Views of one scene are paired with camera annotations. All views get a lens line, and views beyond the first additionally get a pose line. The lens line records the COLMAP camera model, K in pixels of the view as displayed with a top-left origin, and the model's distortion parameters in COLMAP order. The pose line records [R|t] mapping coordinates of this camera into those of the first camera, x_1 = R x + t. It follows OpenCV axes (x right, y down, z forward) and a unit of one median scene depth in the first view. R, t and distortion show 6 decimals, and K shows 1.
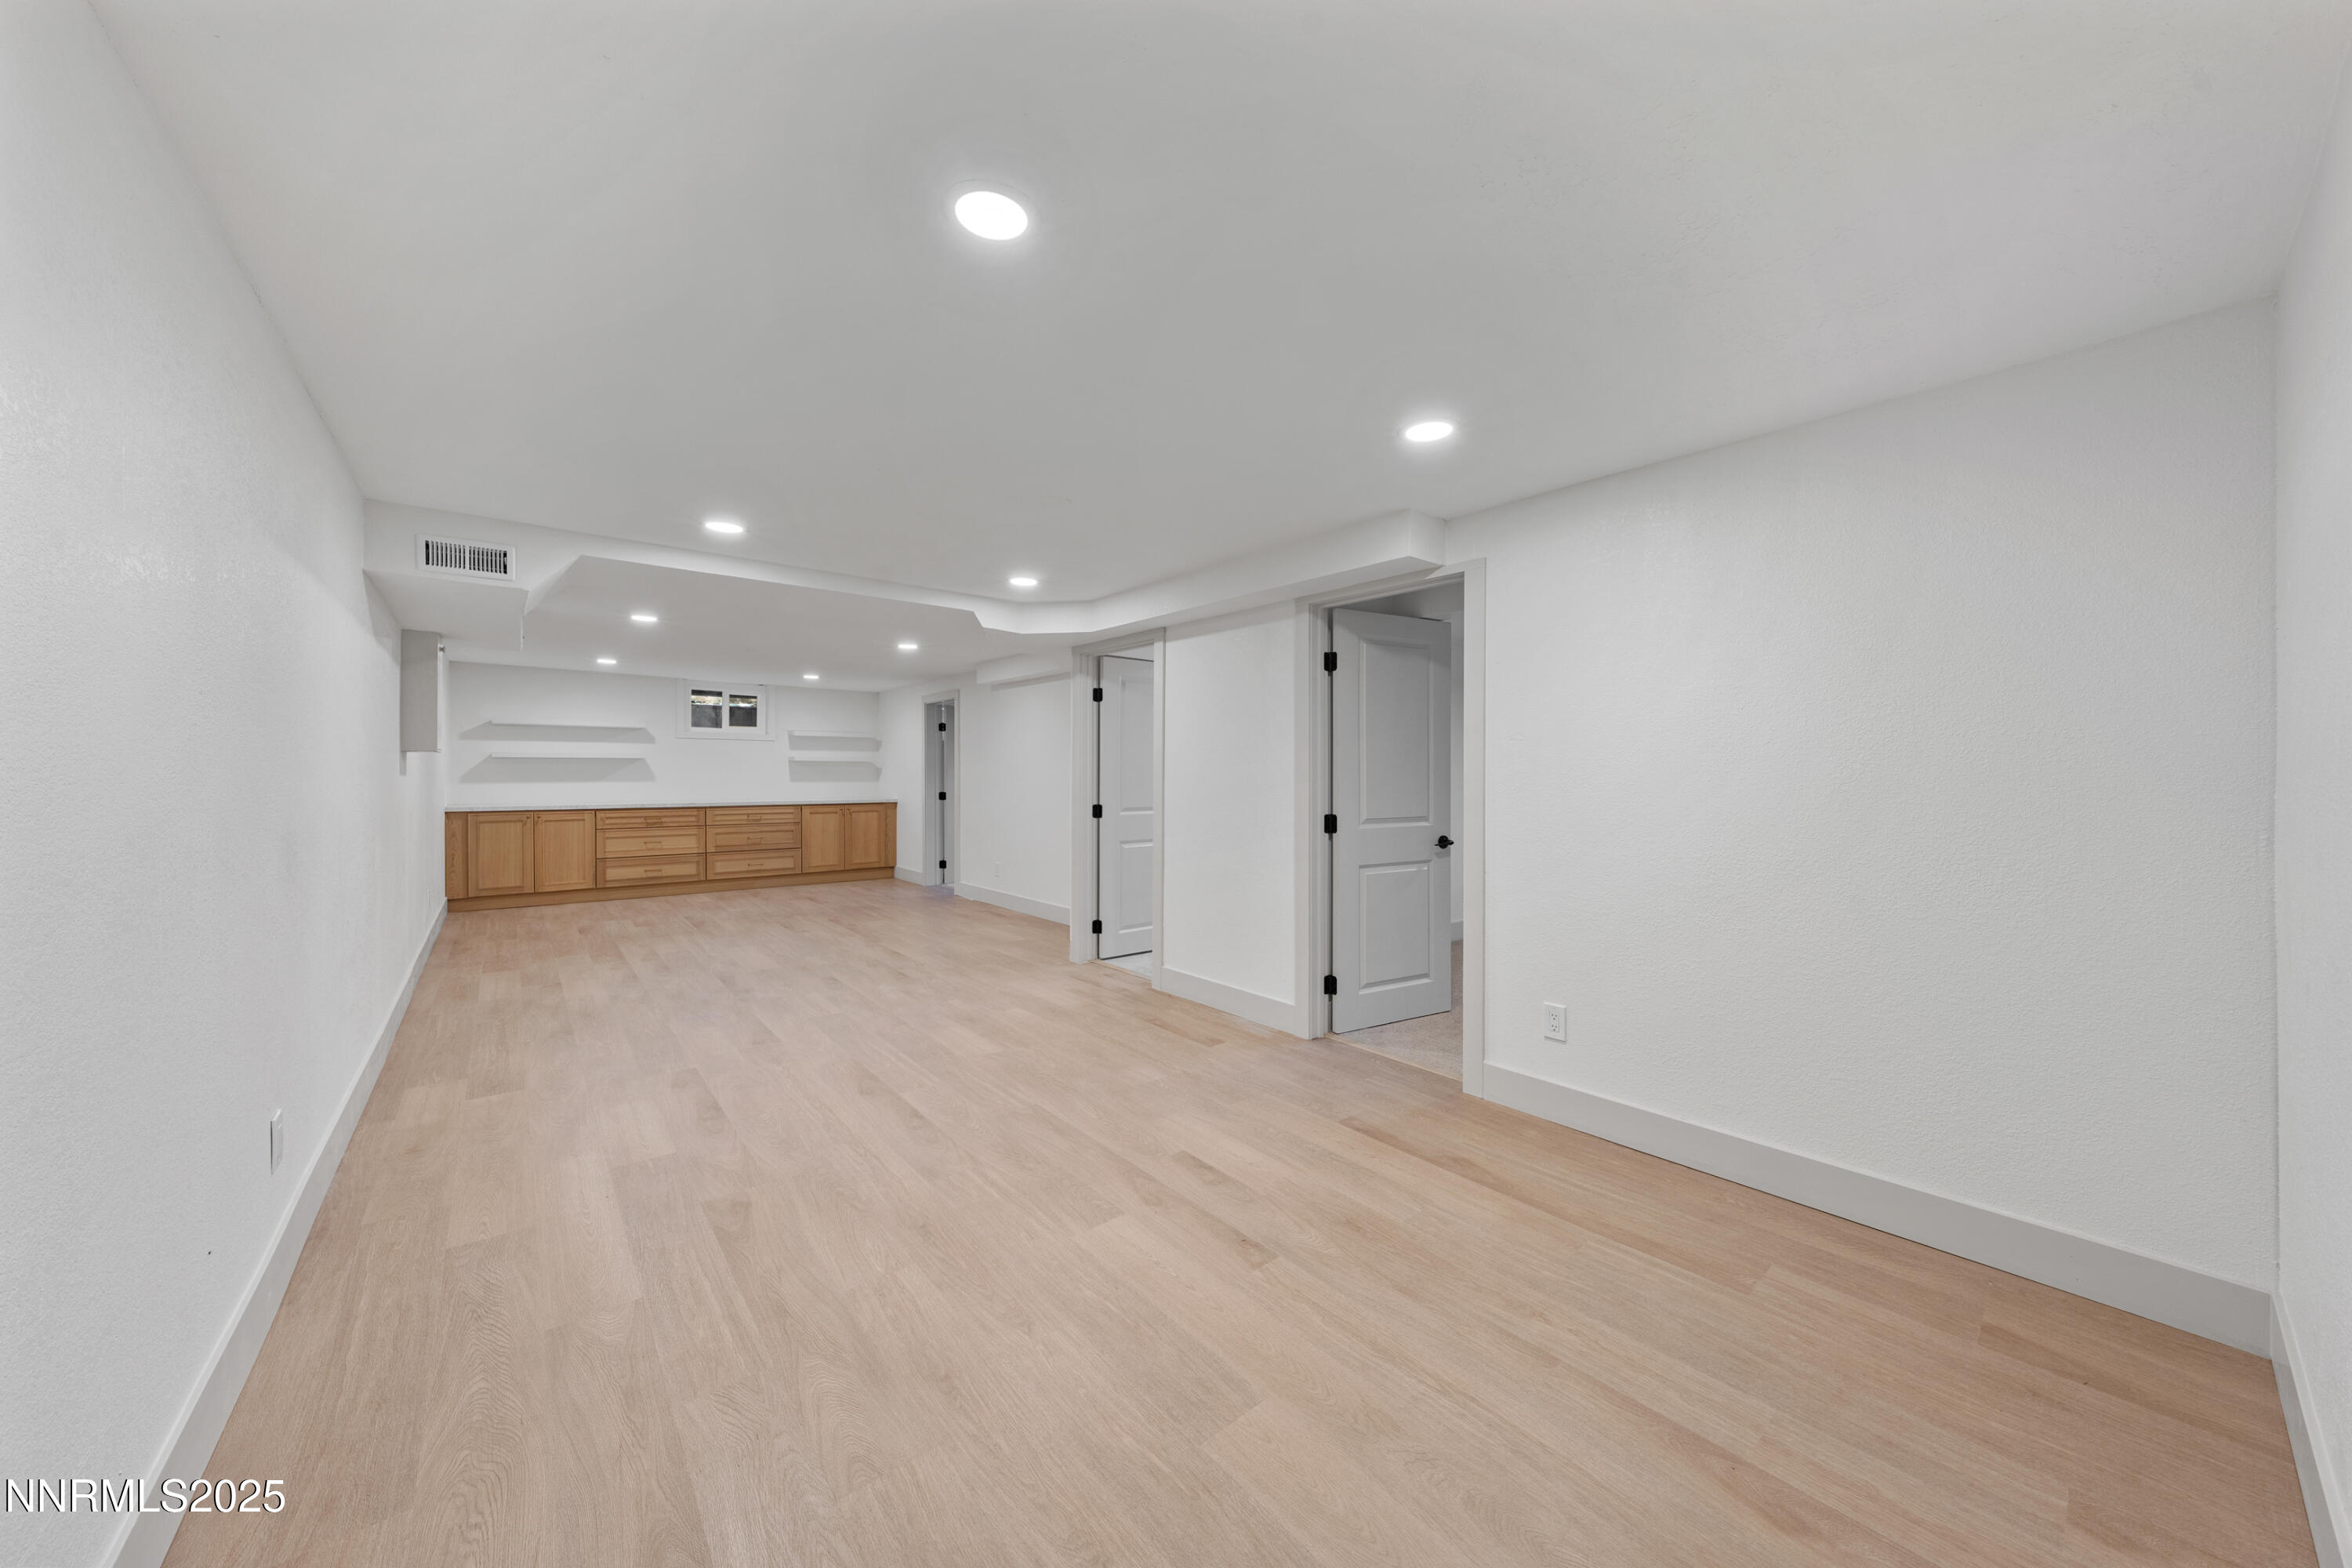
lens RADIAL K [[800.7, 0, 1181.7], [0, 800.7, 788.3], [0, 0, 1]] dist [-0.000804, -0.000379]
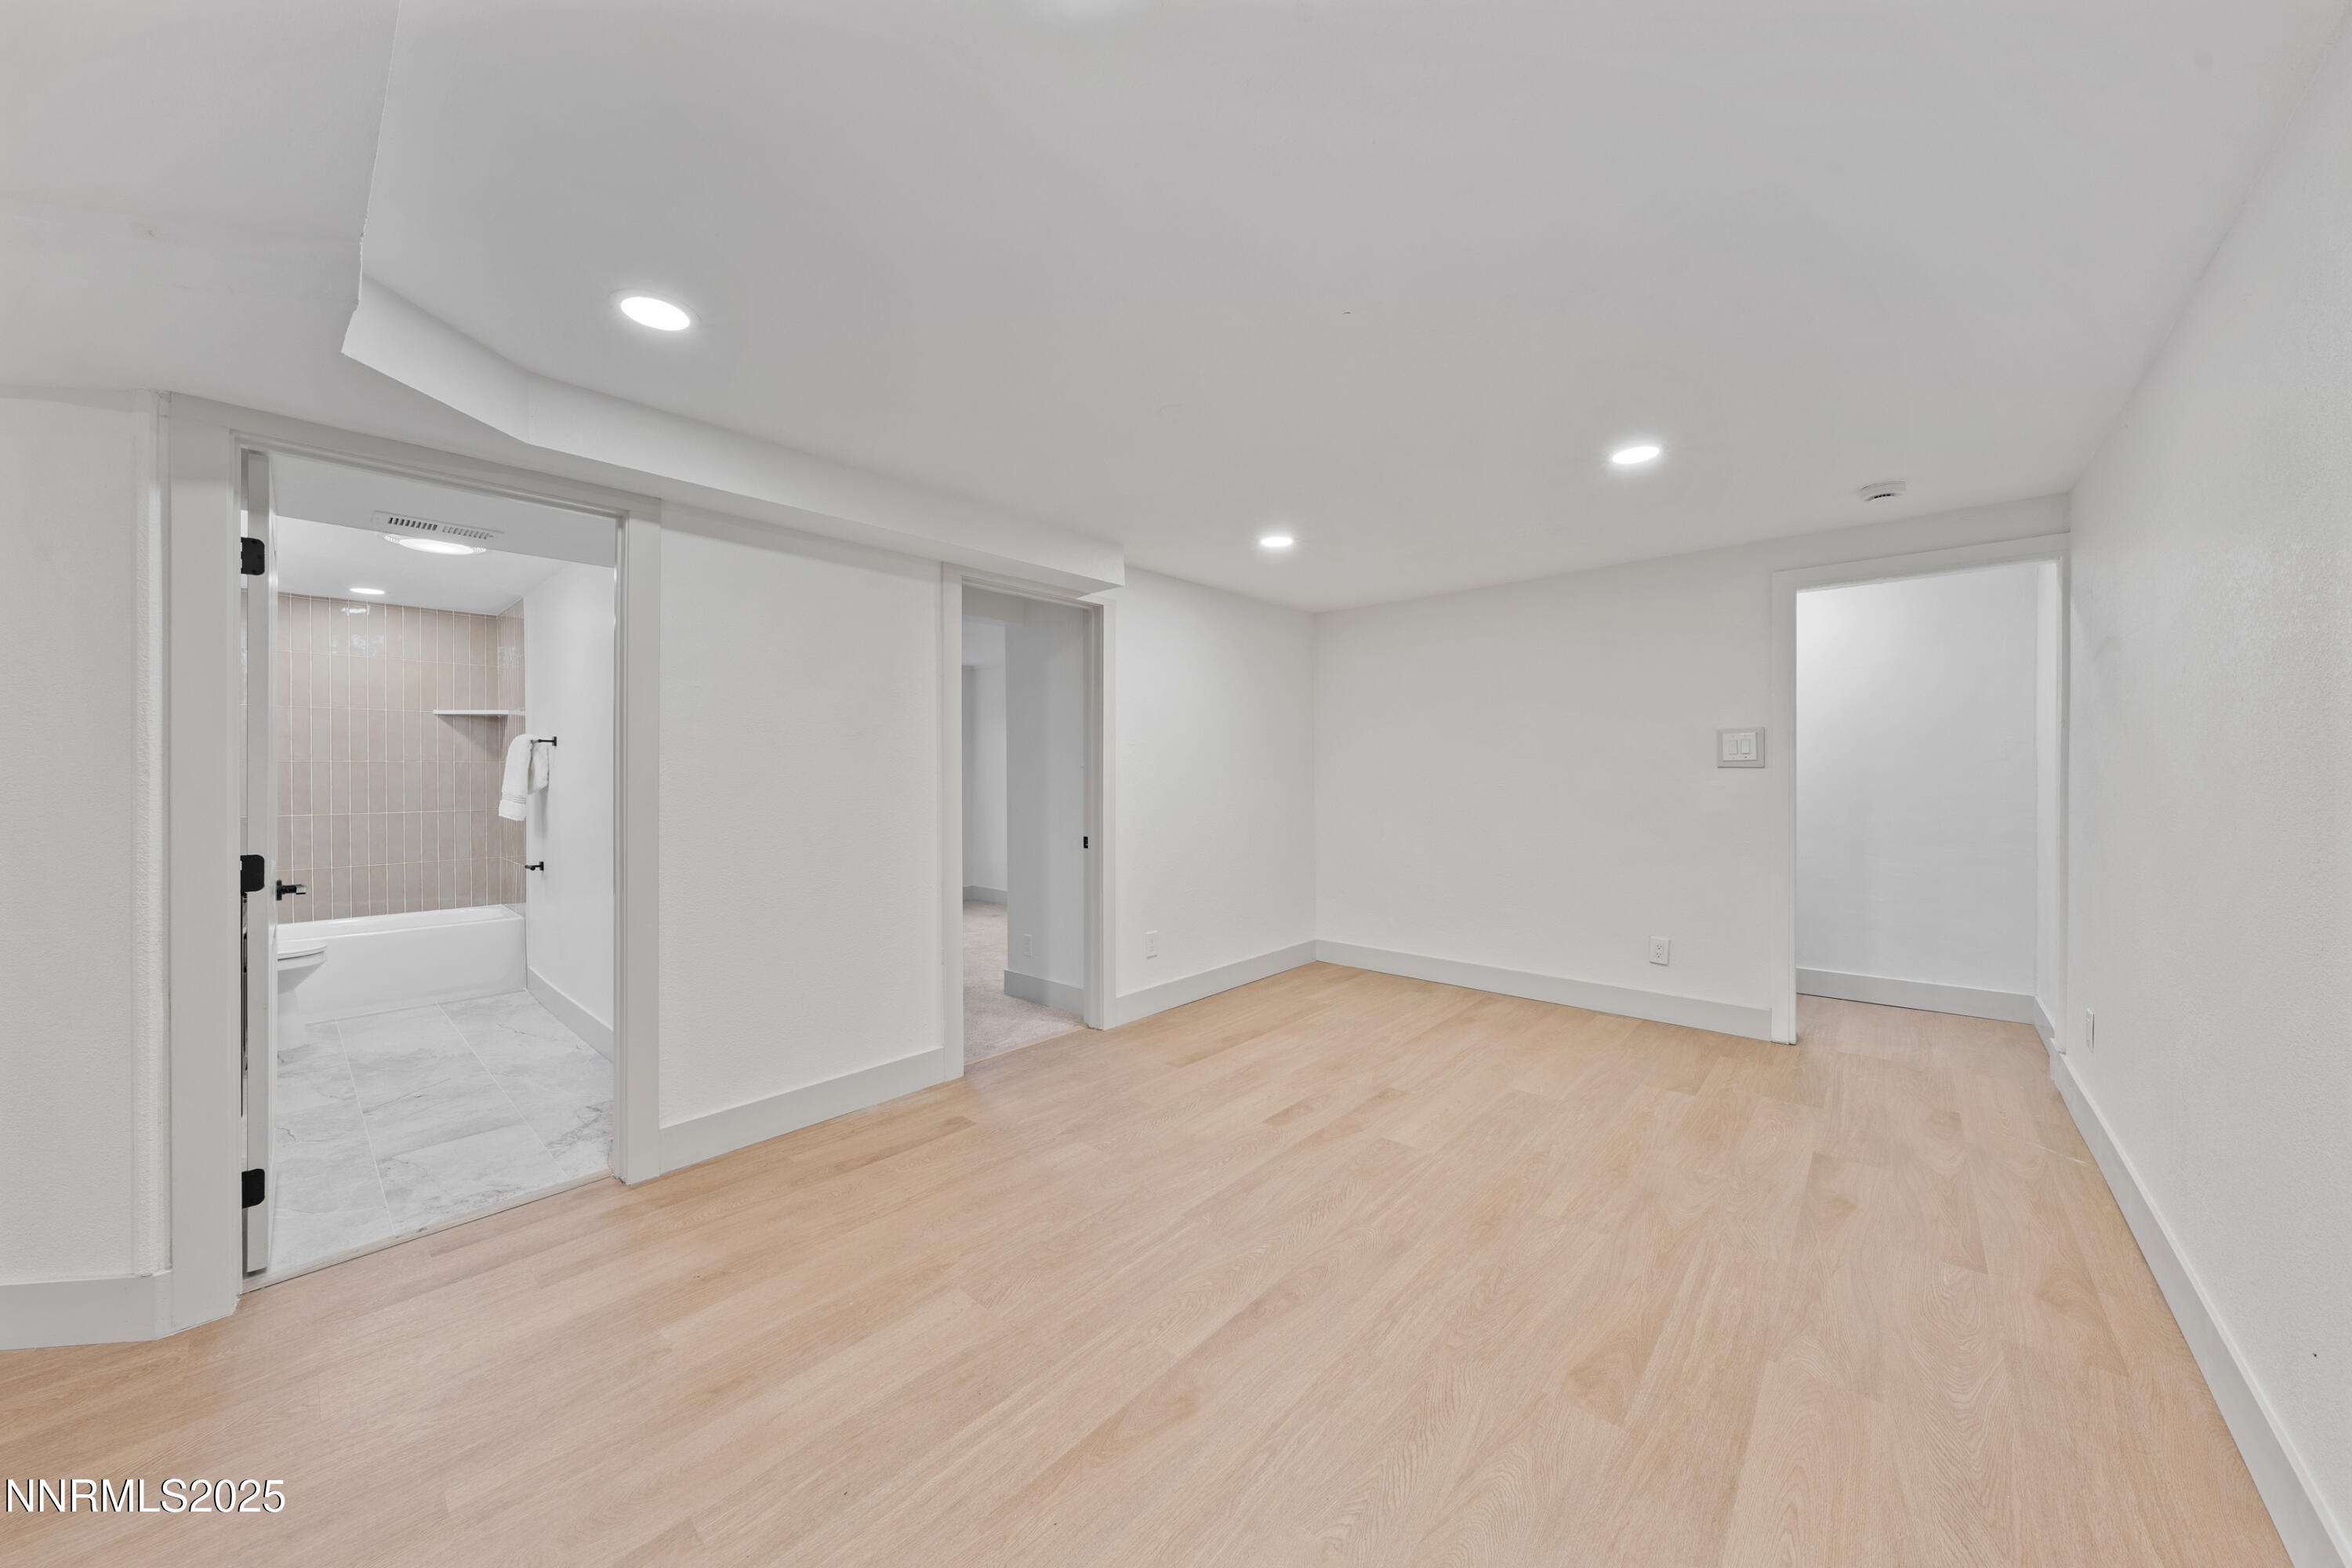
lens RADIAL K [[800.7, 0, 1179.8], [0, 800.7, 772.5], [0, 0, 1]] dist [-0.000804, -0.000379]
pose [[-0.136250, -0.002407, 0.990671, -0.973284], [0.020359, 0.999779, 0.005229, -0.019344], [-0.990465, 0.020881, -0.136171, 1.166756]]
